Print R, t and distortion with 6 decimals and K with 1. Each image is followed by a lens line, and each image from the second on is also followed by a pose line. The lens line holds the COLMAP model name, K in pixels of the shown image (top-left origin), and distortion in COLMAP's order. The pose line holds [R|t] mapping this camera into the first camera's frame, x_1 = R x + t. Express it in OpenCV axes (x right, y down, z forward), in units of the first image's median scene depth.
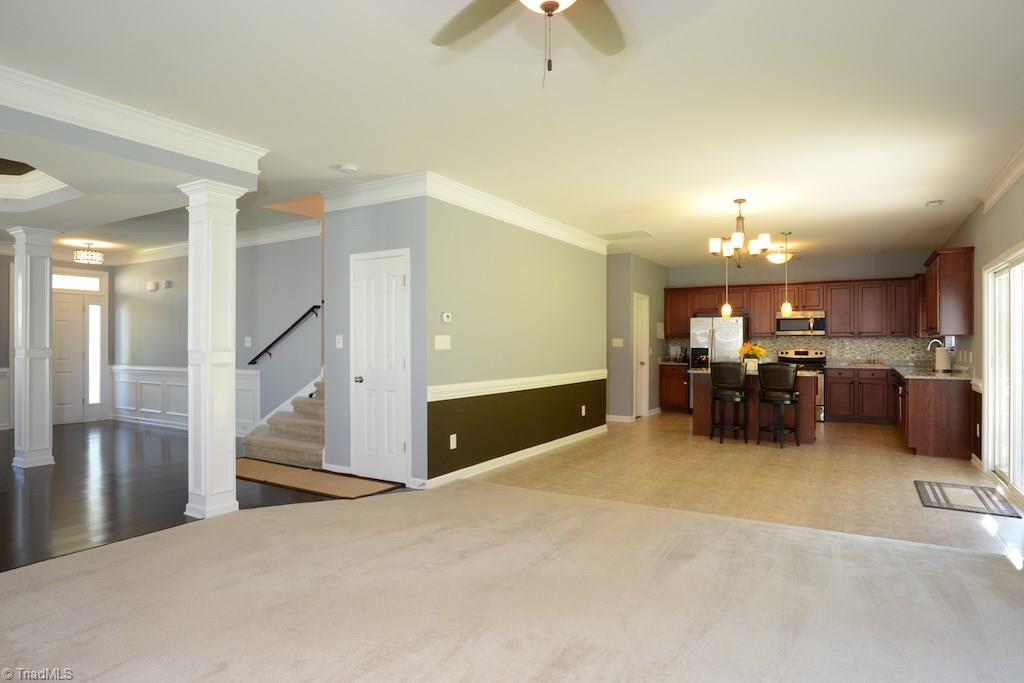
lens RADIAL K [[588.1, 0, 512.0], [0, 588.1, 341.5], [0, 0, 1]] dist [-0.046648, 0.017298]
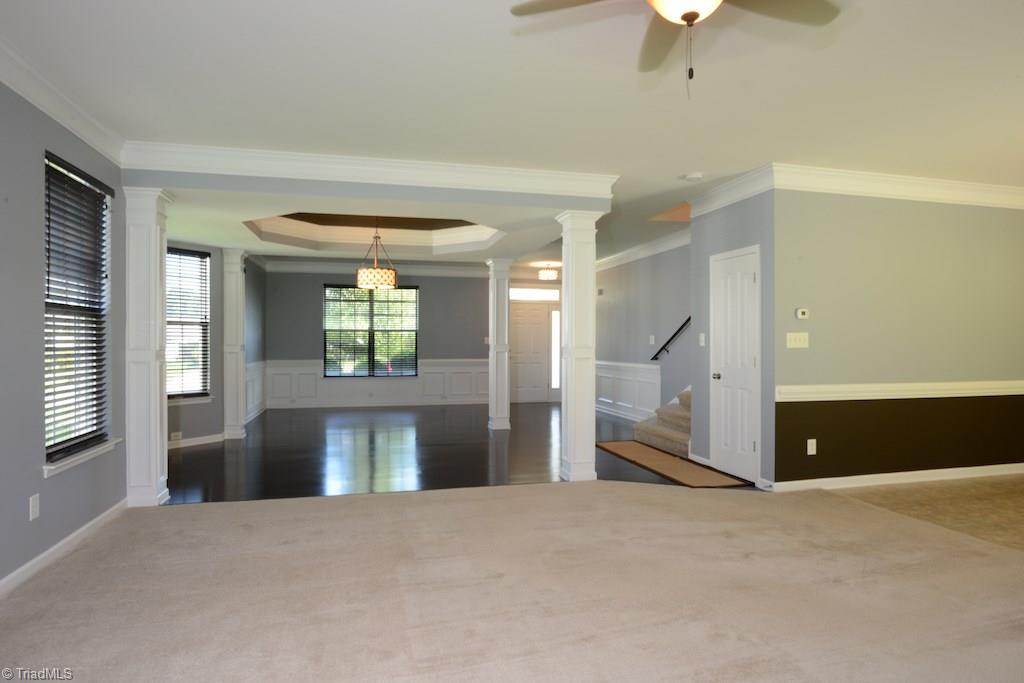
lens RADIAL K [[588.1, 0, 512.0], [0, 588.1, 341.5], [0, 0, 1]] dist [-0.046648, 0.017298]
pose [[0.704980, 0.000783, -0.709227, 0.226262], [0.002155, 0.999992, 0.003245, -0.000562], [0.709224, -0.003816, 0.704972, 0.016158]]
